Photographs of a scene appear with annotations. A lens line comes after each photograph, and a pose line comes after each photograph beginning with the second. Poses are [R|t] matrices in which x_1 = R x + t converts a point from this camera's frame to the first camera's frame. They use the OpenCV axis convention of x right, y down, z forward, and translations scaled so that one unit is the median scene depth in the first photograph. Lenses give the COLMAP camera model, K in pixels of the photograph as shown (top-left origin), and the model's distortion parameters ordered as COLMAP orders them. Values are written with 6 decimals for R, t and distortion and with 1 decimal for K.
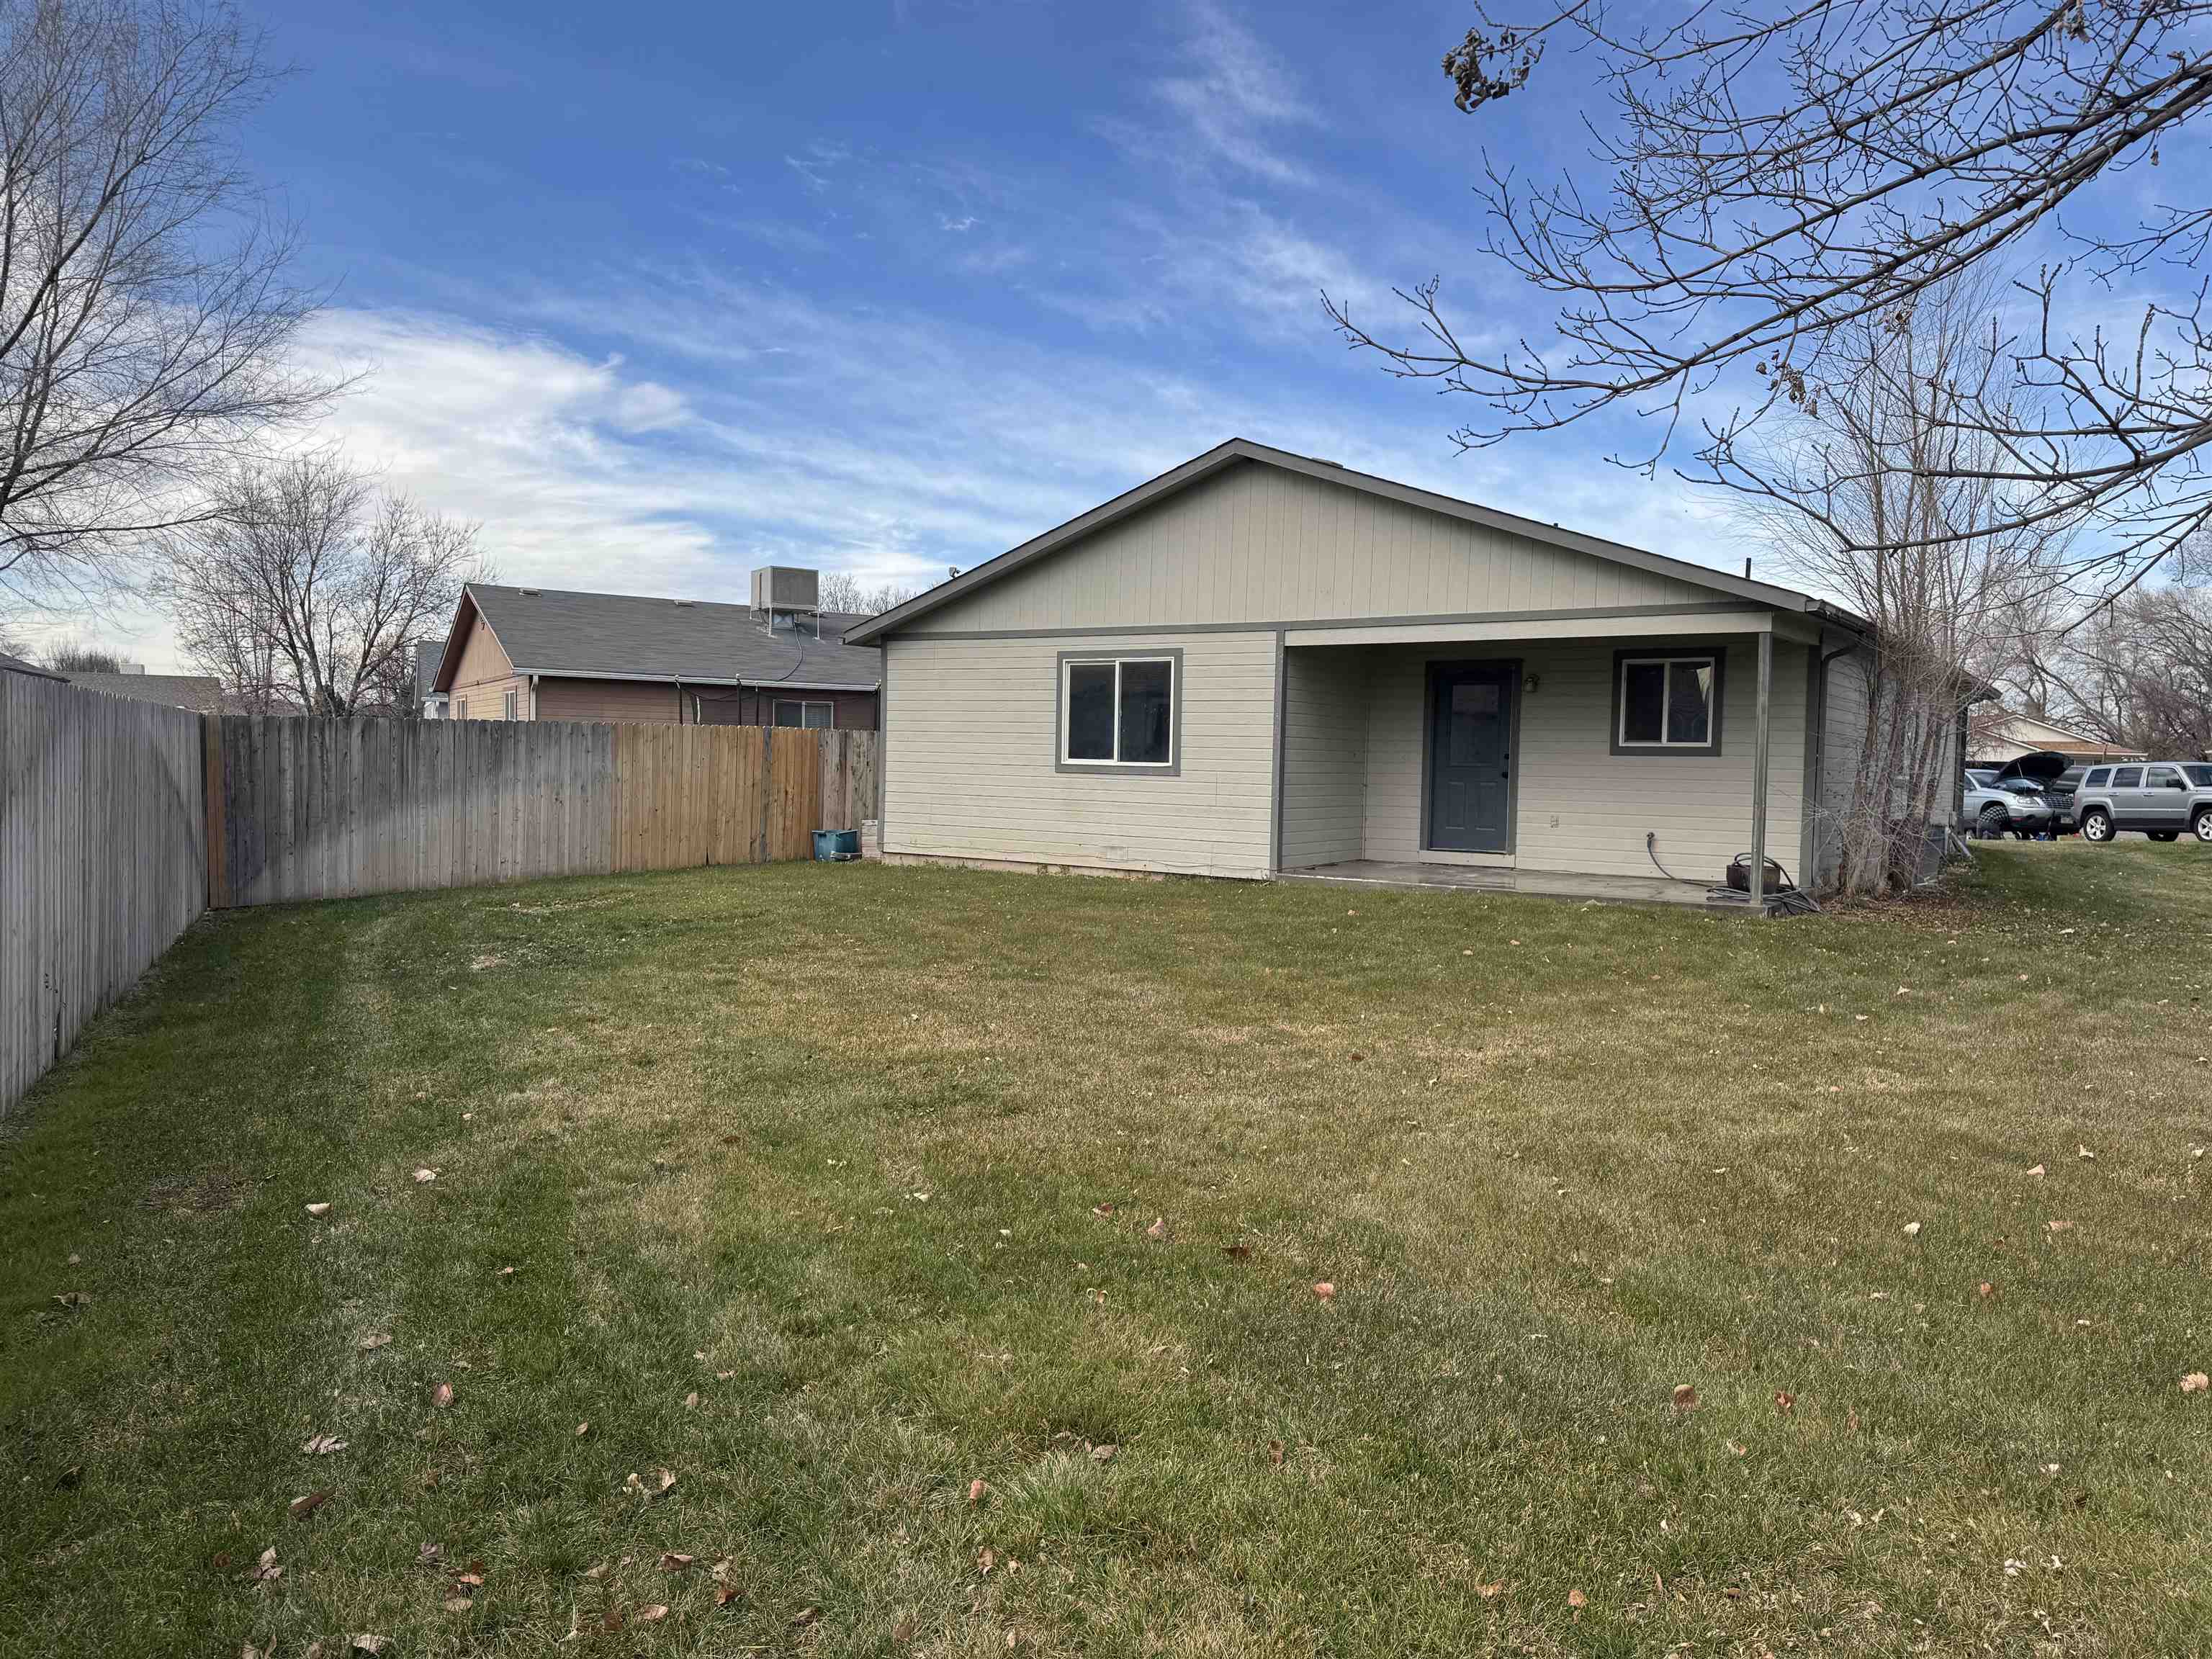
lens RADIAL K [[1538.0, 0, 1106.0], [0, 1538.0, 829.5], [0, 0, 1]] dist [0.132934, -0.192579]
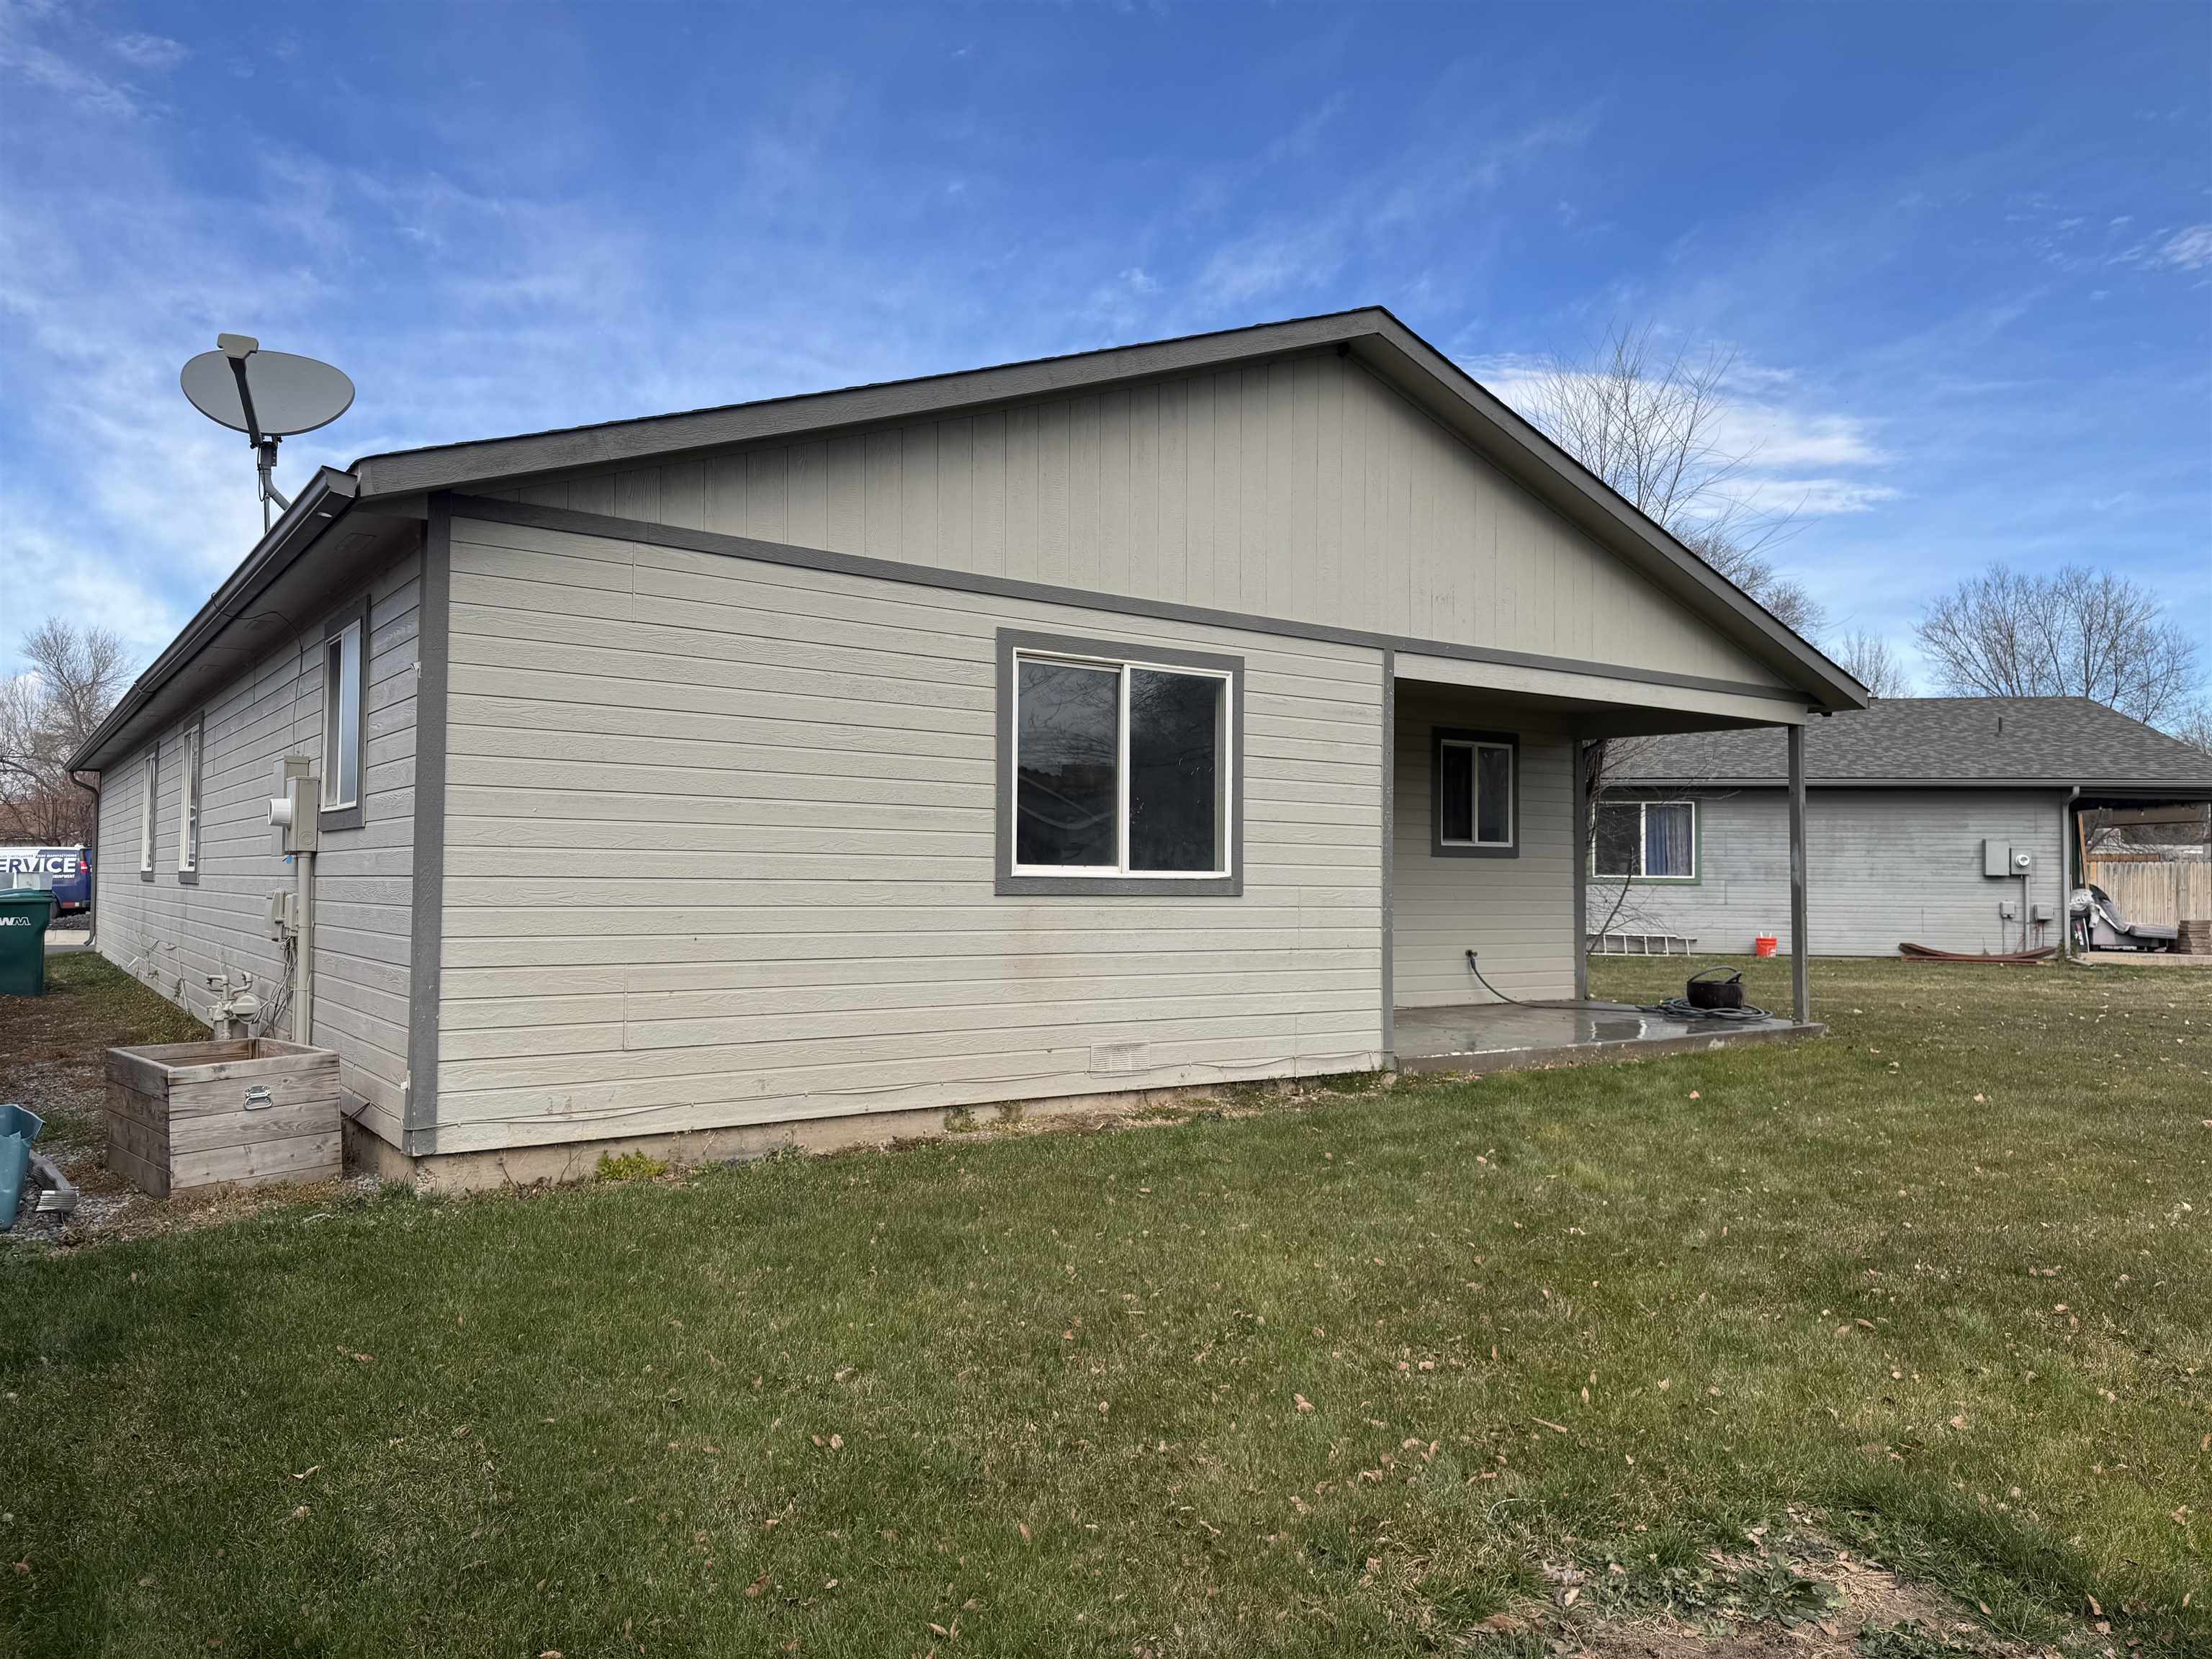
lens RADIAL K [[1538.0, 0, 1106.0], [0, 1538.0, 829.5], [0, 0, 1]] dist [0.132934, -0.192579]
pose [[0.332220, 0.013168, 0.943110, -0.468640], [0.041890, 0.998710, -0.028700, -0.044361], [-0.942271, 0.049041, 0.331240, 0.864300]]
